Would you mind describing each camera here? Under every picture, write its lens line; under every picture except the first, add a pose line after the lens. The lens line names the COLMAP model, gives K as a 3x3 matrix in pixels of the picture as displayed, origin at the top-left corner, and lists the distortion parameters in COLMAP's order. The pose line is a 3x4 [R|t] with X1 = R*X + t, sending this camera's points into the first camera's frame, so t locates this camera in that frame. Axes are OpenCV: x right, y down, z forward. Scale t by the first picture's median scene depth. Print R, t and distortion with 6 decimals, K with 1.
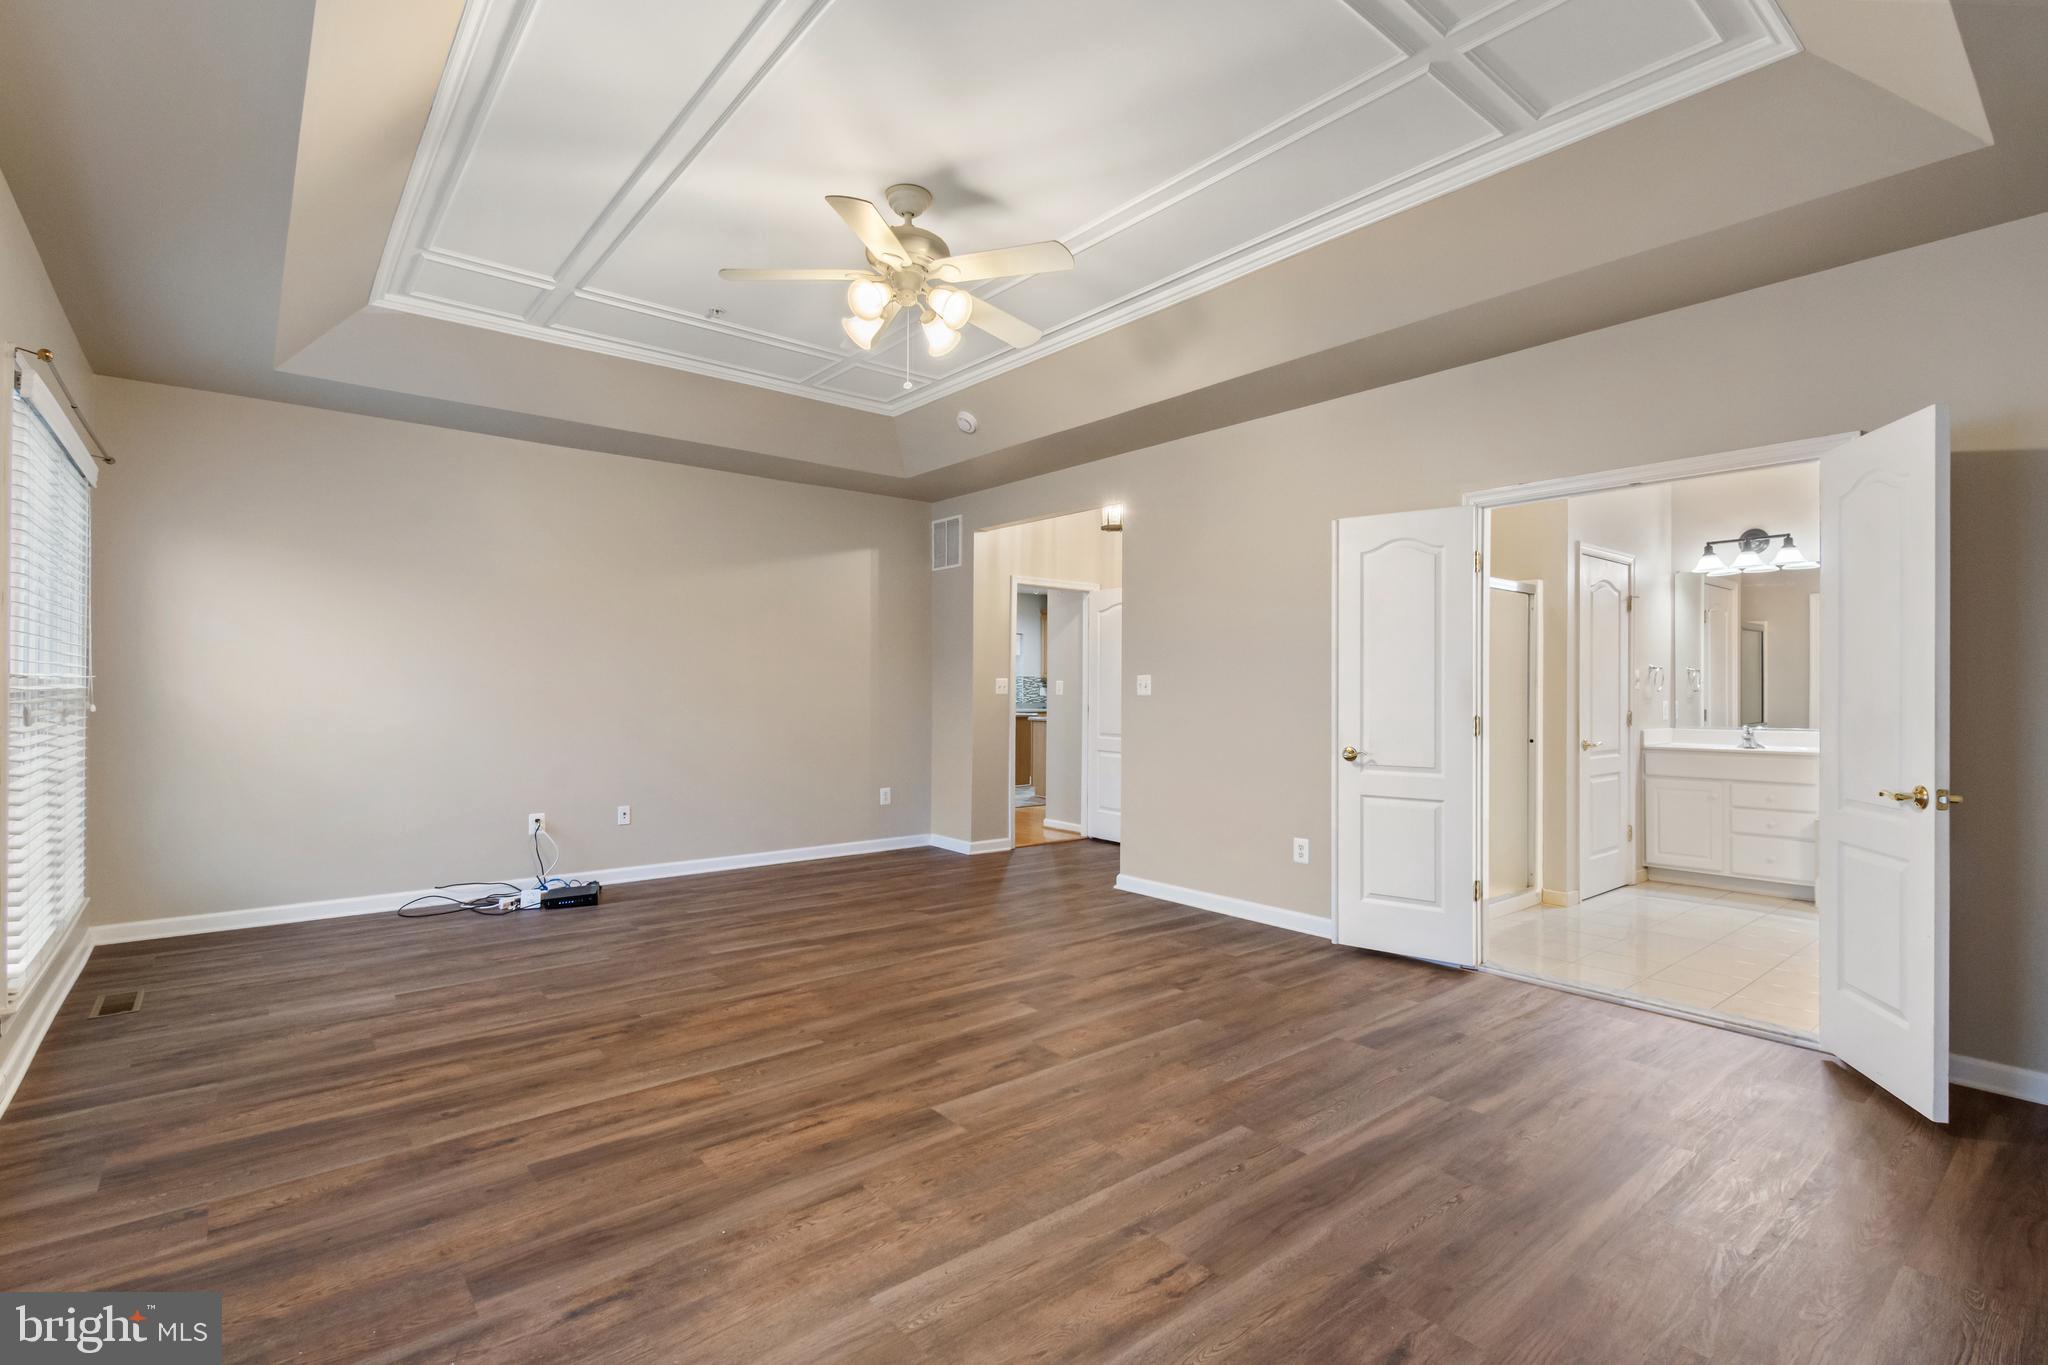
lens RADIAL K [[925.3, 0, 1012.3], [0, 925.3, 680.8], [0, 0, 1]] dist [0.005381, -0.001991]
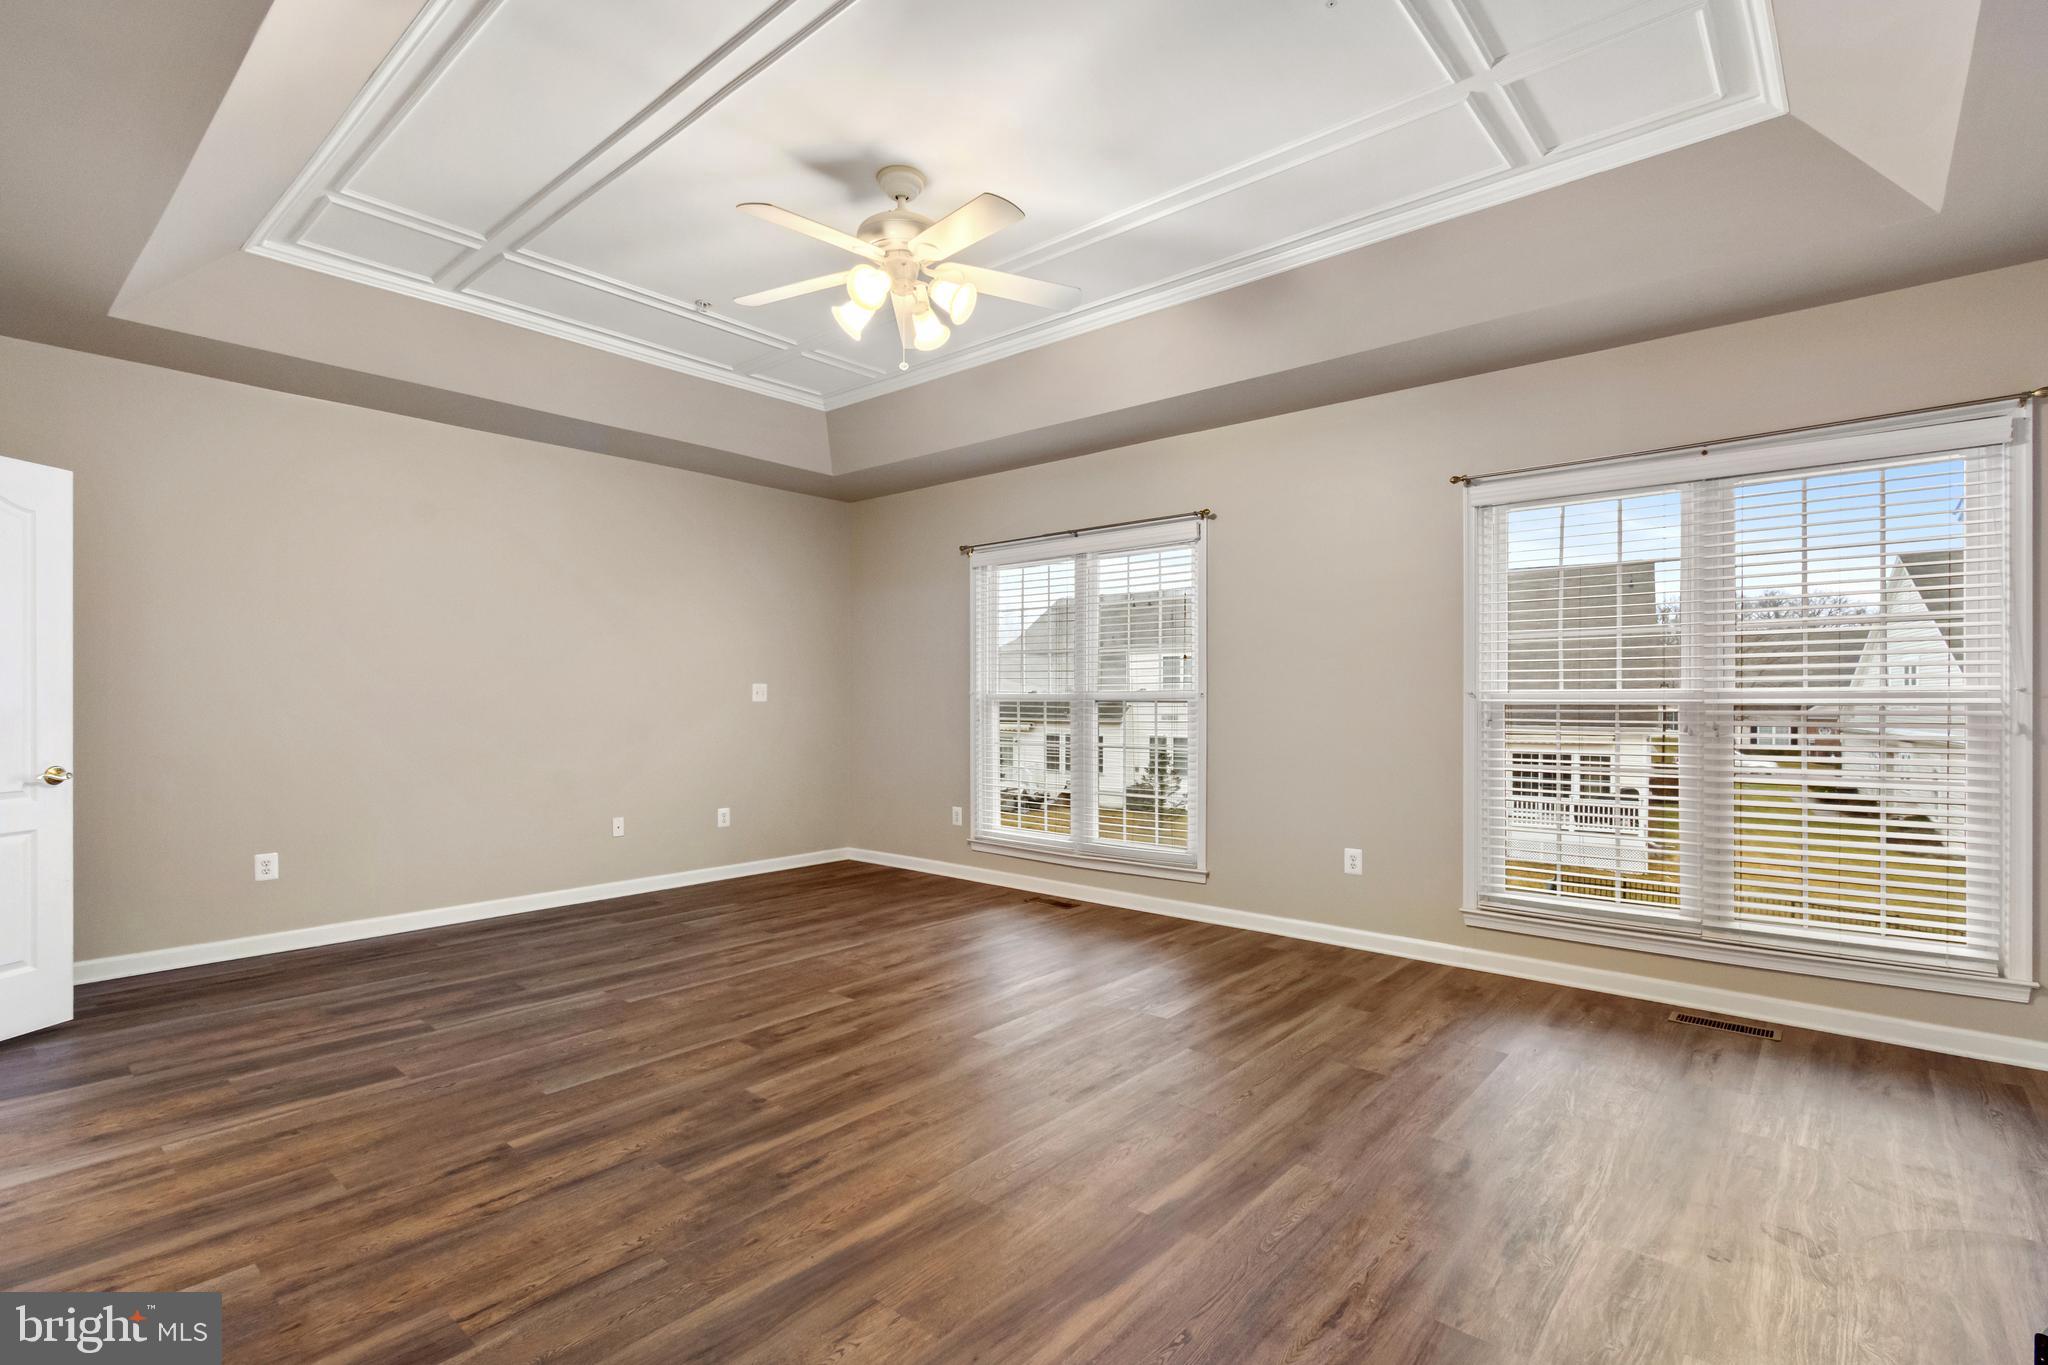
lens RADIAL K [[970.2, 0, 1036.4], [0, 970.2, 689.9], [0, 0, 1]] dist [-0.001349, -0.000486]
pose [[-0.983103, -0.008493, -0.182856, -0.086597], [-0.005667, 0.999856, -0.015971, 0.022455], [0.182965, -0.014665, -0.983010, 2.479213]]
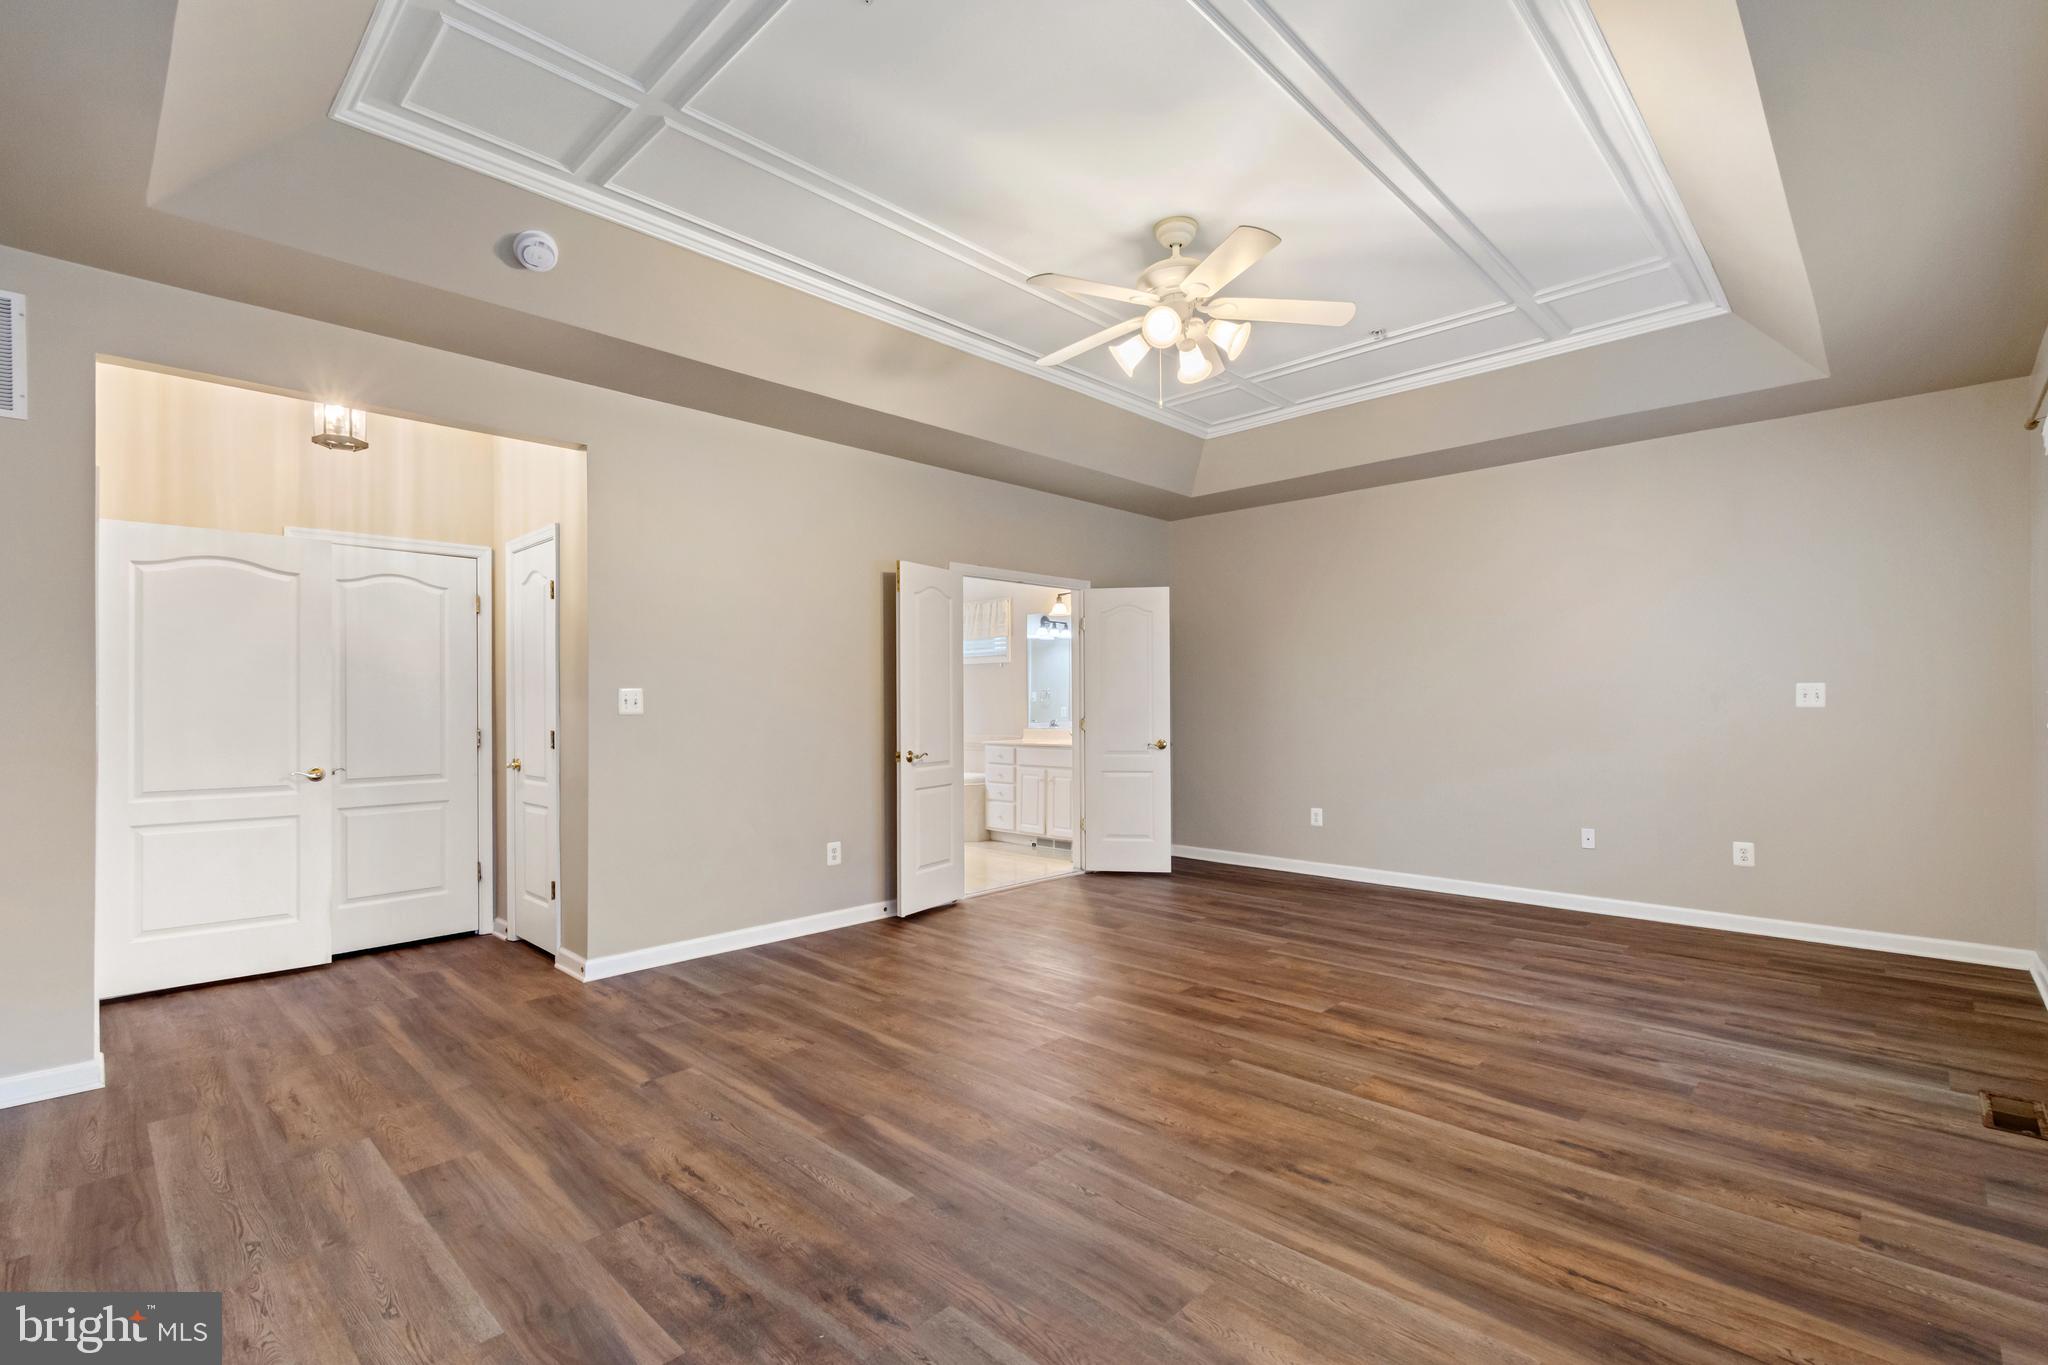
lens RADIAL K [[925.3, 0, 1029.7], [0, 925.3, 691.9], [0, 0, 1]] dist [0.005381, -0.001991]
pose [[-0.110956, 0.006048, 0.993807, -1.392157], [-0.002032, 0.999978, -0.006313, 0.002215], [-0.993823, -0.002720, -0.110942, 1.578791]]
